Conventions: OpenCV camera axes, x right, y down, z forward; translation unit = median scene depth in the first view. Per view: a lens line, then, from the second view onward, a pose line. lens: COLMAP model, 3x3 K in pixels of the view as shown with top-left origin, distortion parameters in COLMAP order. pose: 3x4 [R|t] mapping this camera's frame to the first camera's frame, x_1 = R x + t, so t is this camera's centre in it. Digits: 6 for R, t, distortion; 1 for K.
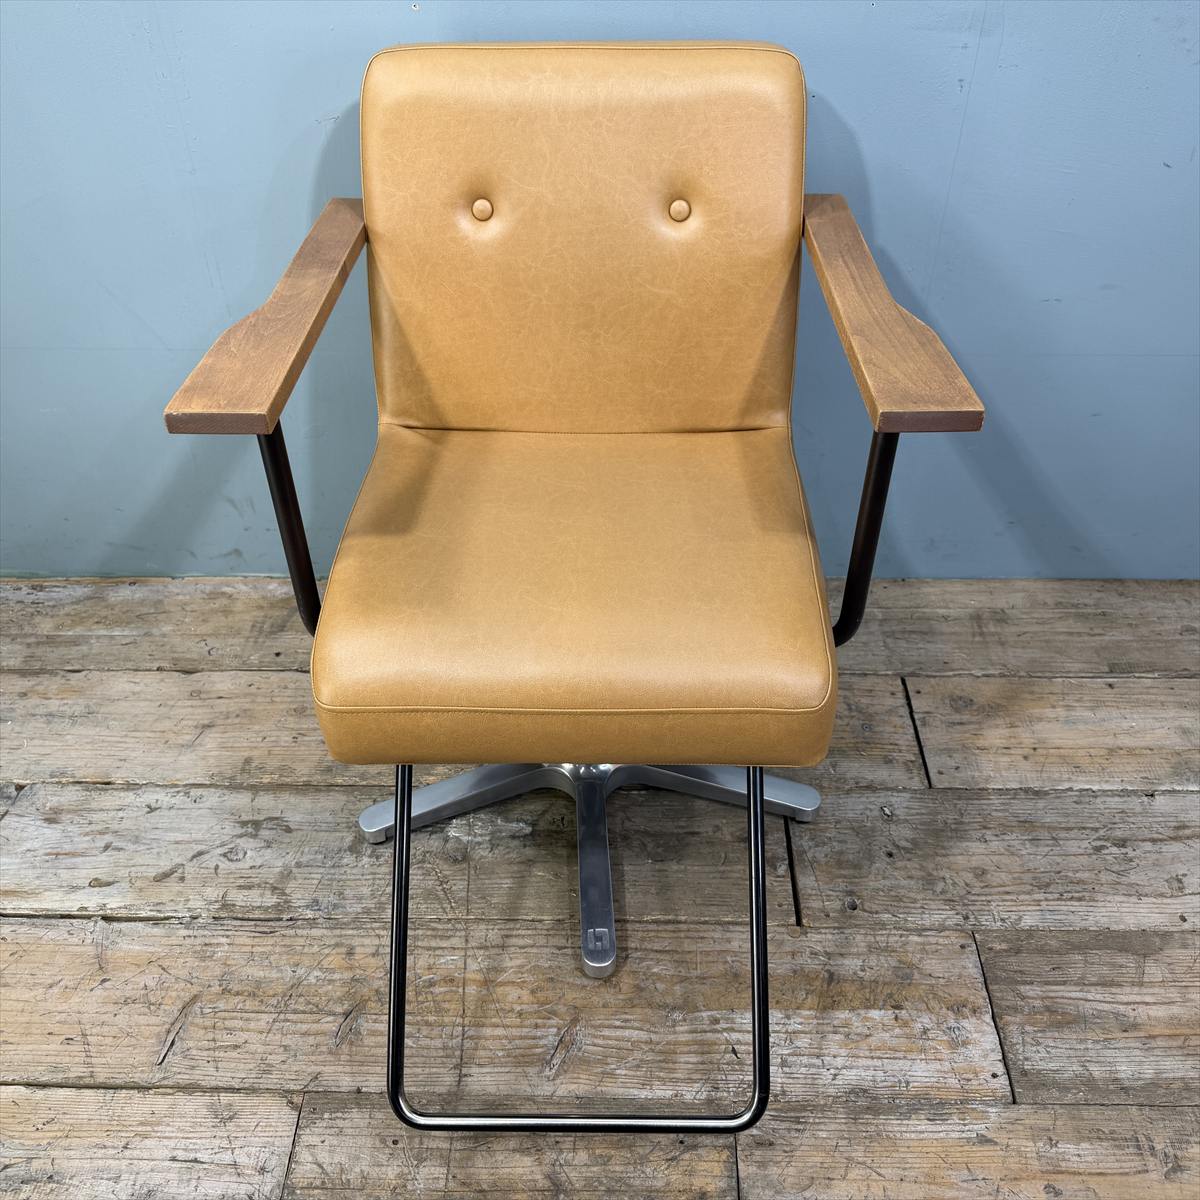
lens RADIAL K [[1129.2, 0, 594.4], [0, 1129.2, 603.9], [0, 0, 1]] dist [0.178626, -0.404613]
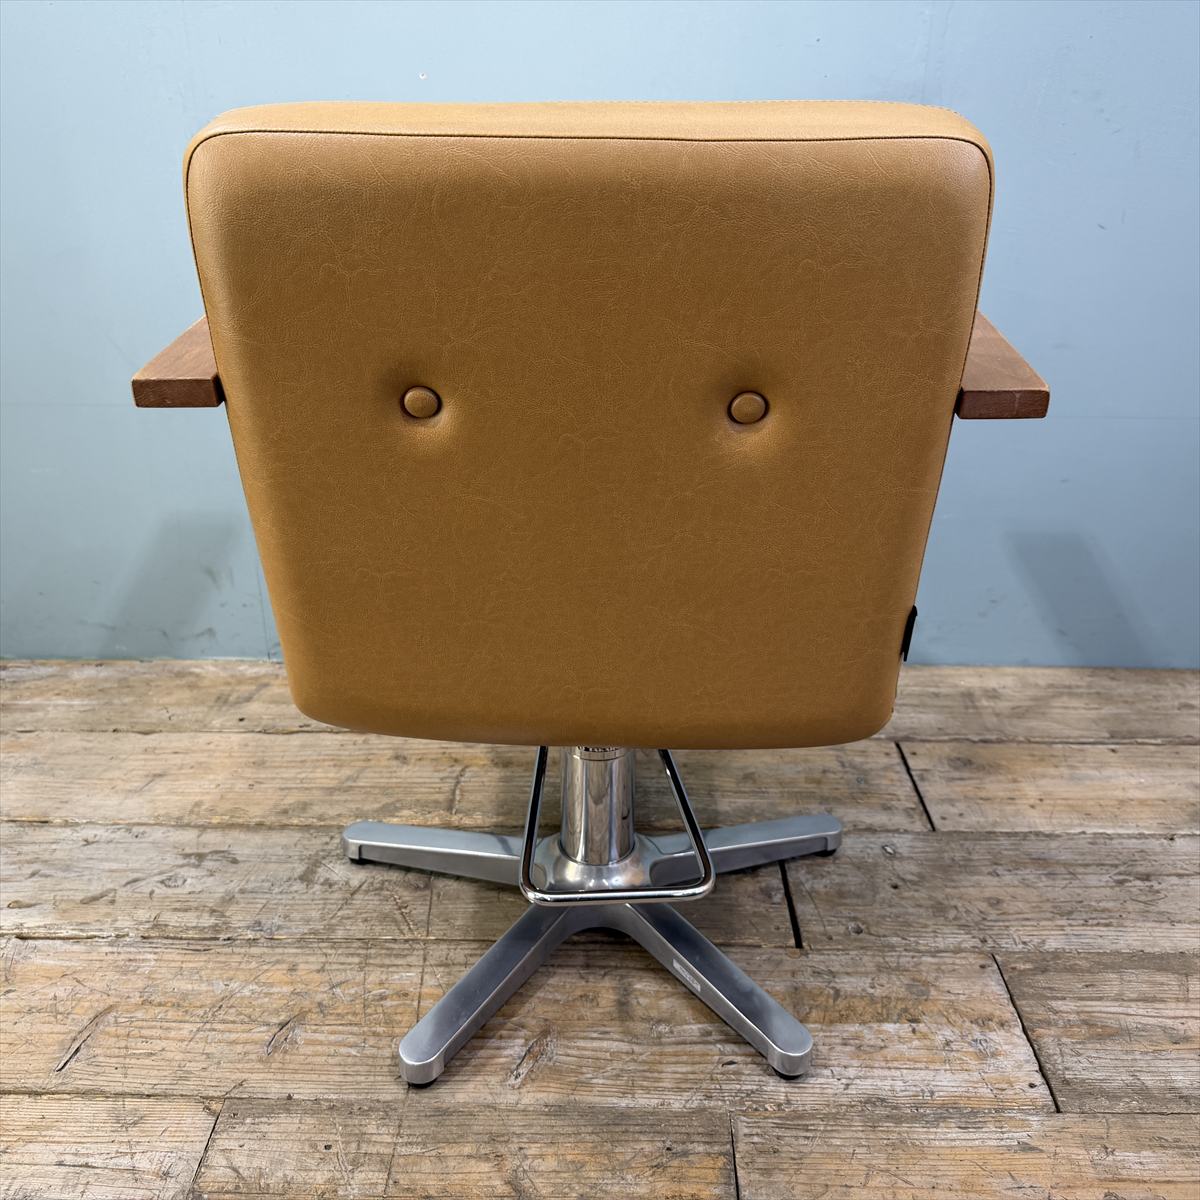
lens RADIAL K [[1132.8, 0, 592.0], [0, 1132.8, 594.1], [0, 0, 1]] dist [0.136557, -0.288924]
pose [[0.999851, 0.013502, 0.010792, 0.004032], [-0.009638, 0.953778, -0.300359, 0.279703], [-0.014349, 0.300210, 0.953765, 0.065001]]
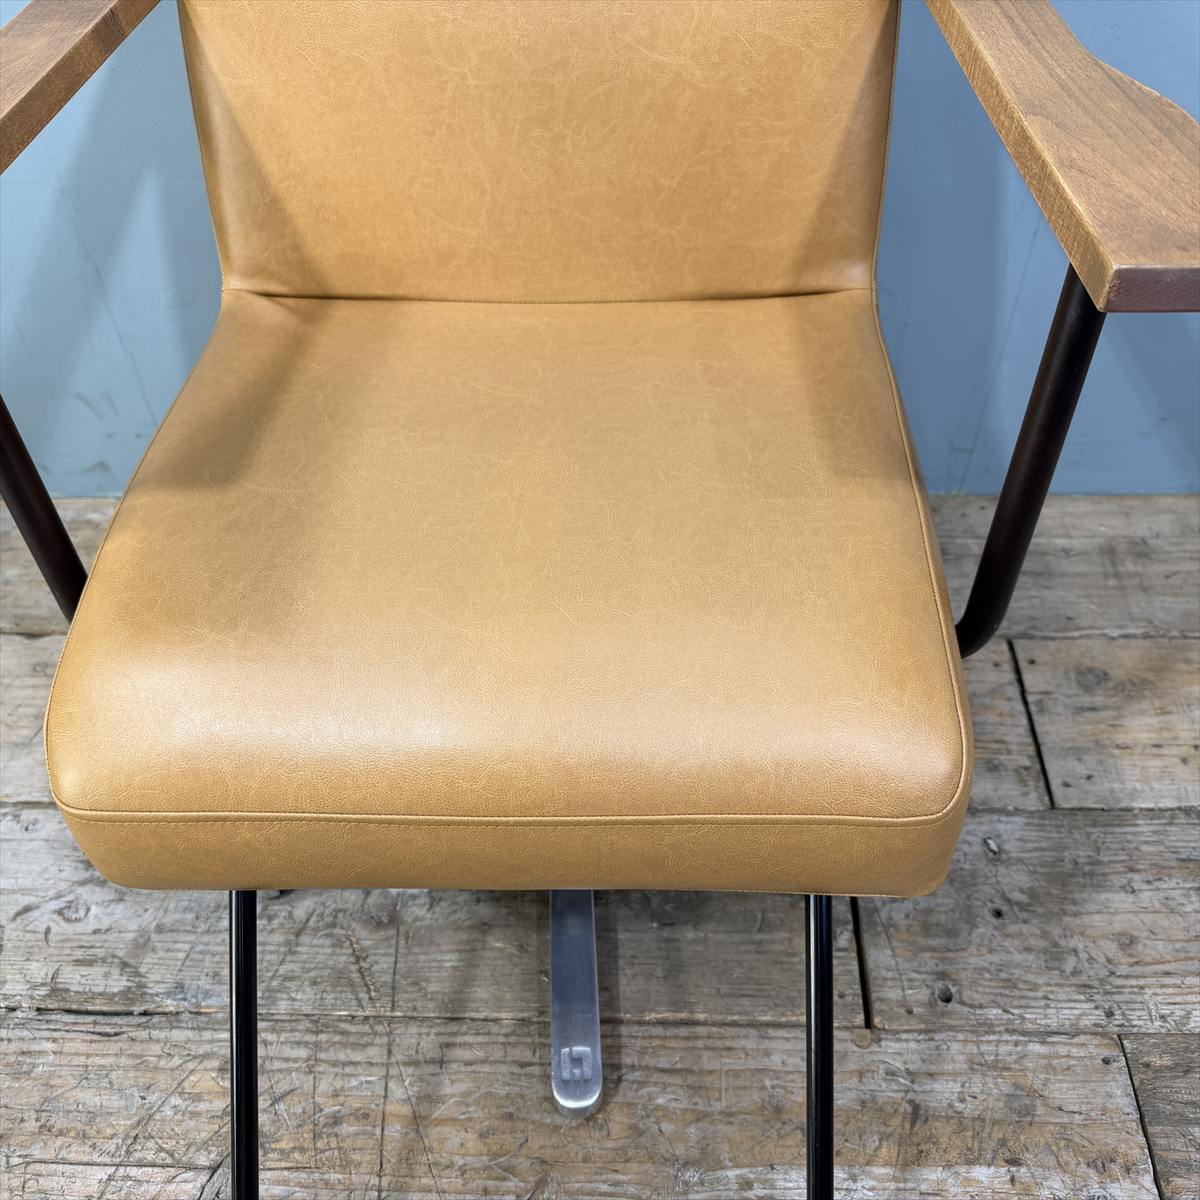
lens RADIAL K [[1156.4, 0, 601.0], [0, 1156.4, 605.3], [0, 0, 1]] dist [0.009049, -0.025455]
pose [[0.999818, -0.006491, -0.017949, 0.030074], [0.008648, 0.992386, 0.122861, -0.058276], [0.017015, -0.122994, 0.992262, 0.325030]]
